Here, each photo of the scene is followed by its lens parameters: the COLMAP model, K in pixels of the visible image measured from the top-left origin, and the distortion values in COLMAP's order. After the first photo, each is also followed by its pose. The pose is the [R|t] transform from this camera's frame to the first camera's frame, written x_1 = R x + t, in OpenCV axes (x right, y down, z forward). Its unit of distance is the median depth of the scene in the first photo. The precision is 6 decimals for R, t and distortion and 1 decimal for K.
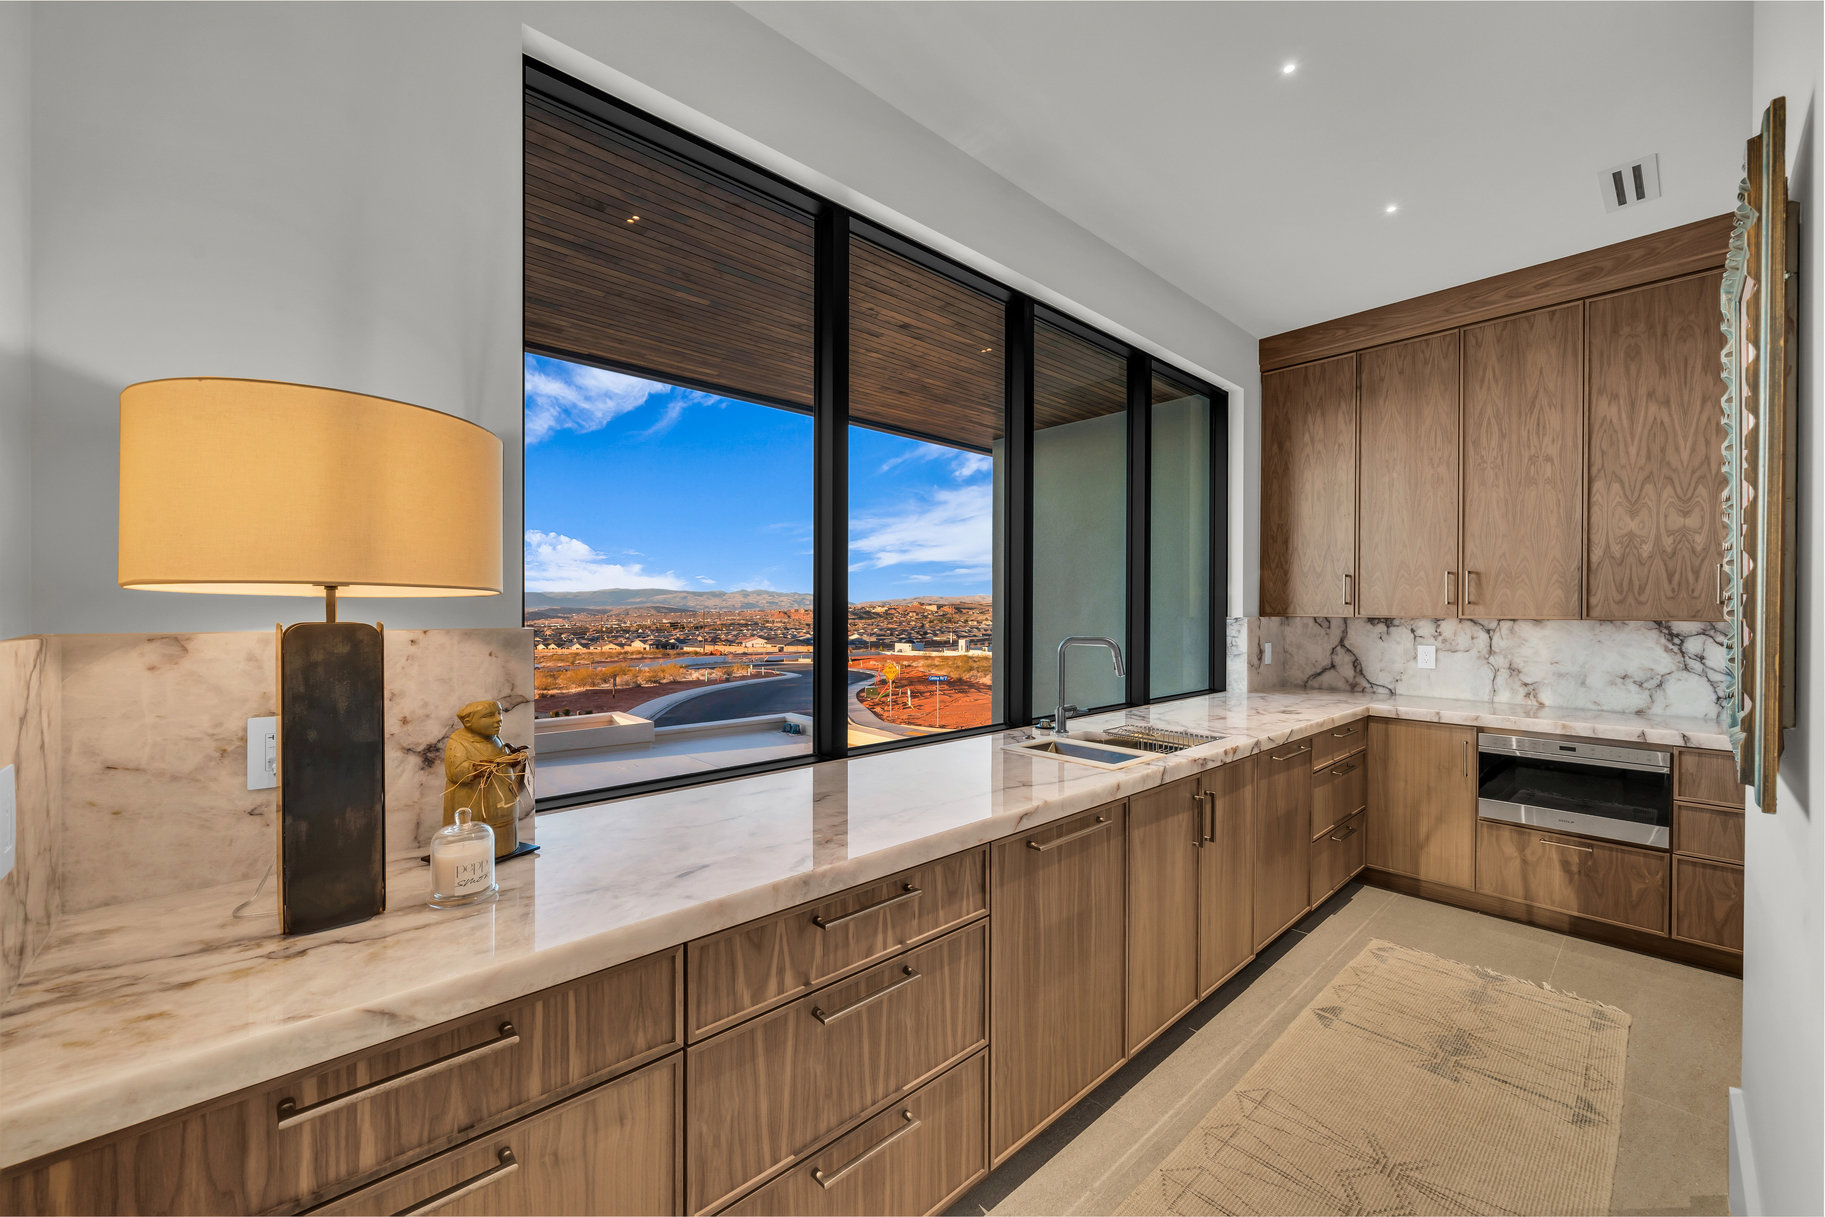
lens RADIAL K [[708.4, 0, 900.8], [0, 708.4, 610.9], [0, 0, 1]] dist [-0.003192, -0.000357]
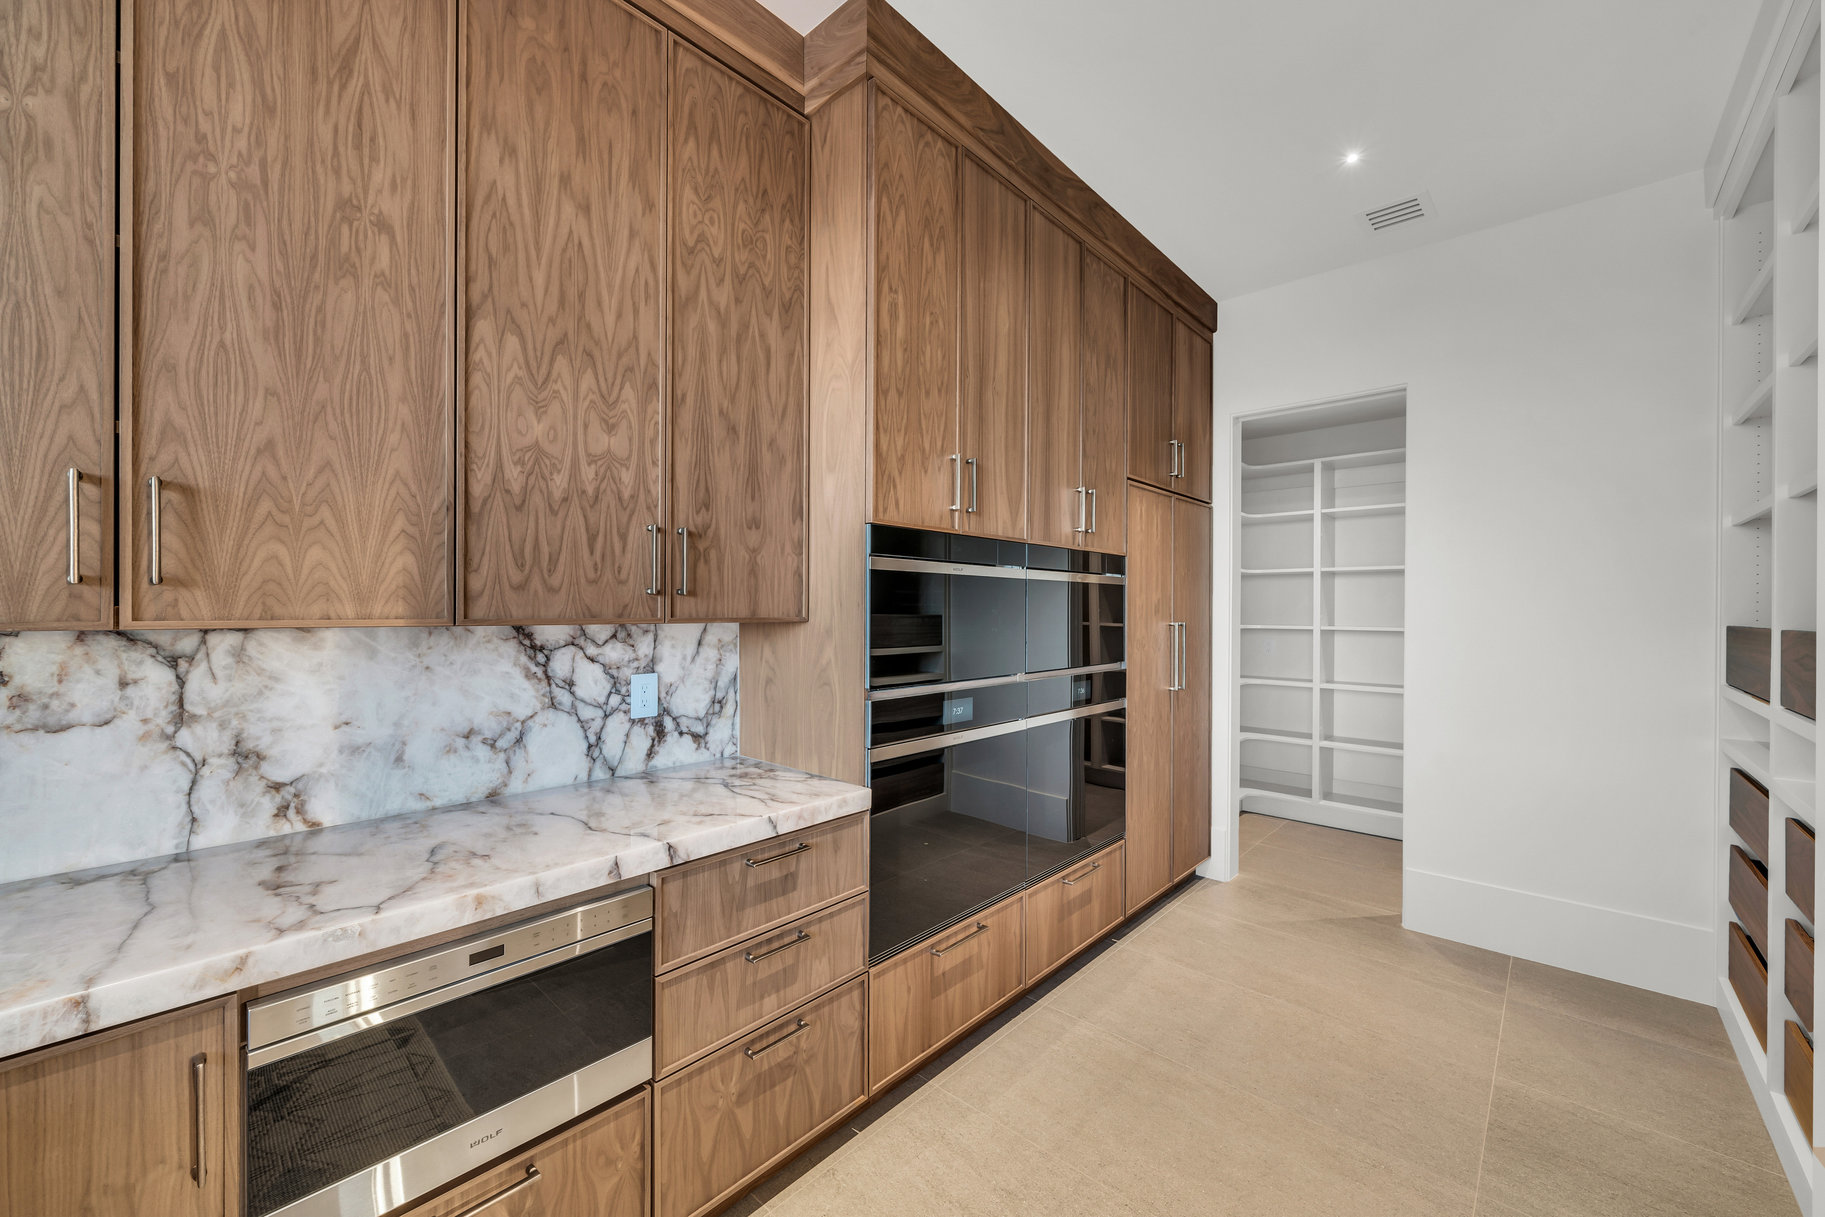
lens RADIAL K [[708.4, 0, 900.8], [0, 708.4, 610.9], [0, 0, 1]] dist [-0.003192, -0.000357]
pose [[-0.087555, -0.007238, 0.996133, 0.502329], [0.000917, 0.999973, 0.007347, 0.000197], [-0.996159, 0.001557, -0.087546, 0.759228]]
